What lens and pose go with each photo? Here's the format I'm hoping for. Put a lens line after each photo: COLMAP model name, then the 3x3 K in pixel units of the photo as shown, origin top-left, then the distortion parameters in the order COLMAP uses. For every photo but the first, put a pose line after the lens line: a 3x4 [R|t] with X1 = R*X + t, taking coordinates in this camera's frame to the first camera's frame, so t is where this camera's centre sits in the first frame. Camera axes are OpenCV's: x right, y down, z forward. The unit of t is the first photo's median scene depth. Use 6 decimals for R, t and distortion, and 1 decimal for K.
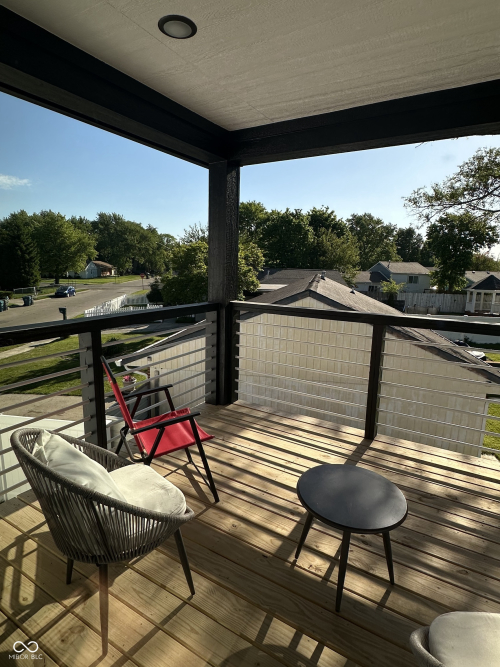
lens RADIAL K [[365.2, 0, 248.0], [0, 365.2, 336.7], [0, 0, 1]] dist [-0.001562, 0.001482]
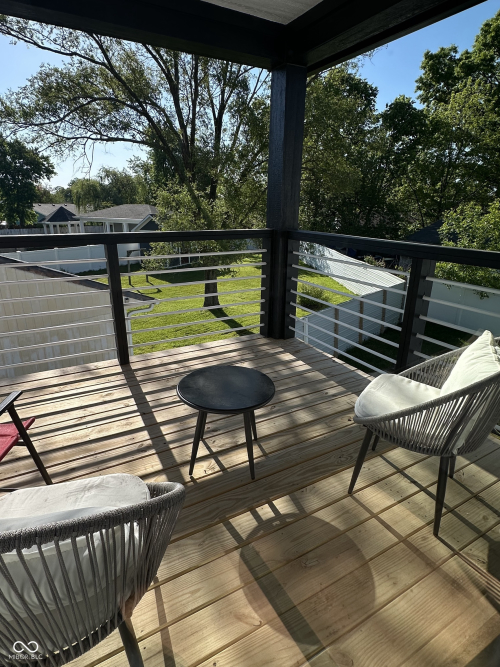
lens RADIAL K [[365.2, 0, 248.3], [0, 365.2, 330.9], [0, 0, 1]] dist [-0.001562, 0.001482]
pose [[0.504362, -0.297004, 0.810807, -0.271801], [0.166327, 0.954817, 0.246293, 0.005895], [-0.847322, 0.010638, 0.530973, 0.186810]]
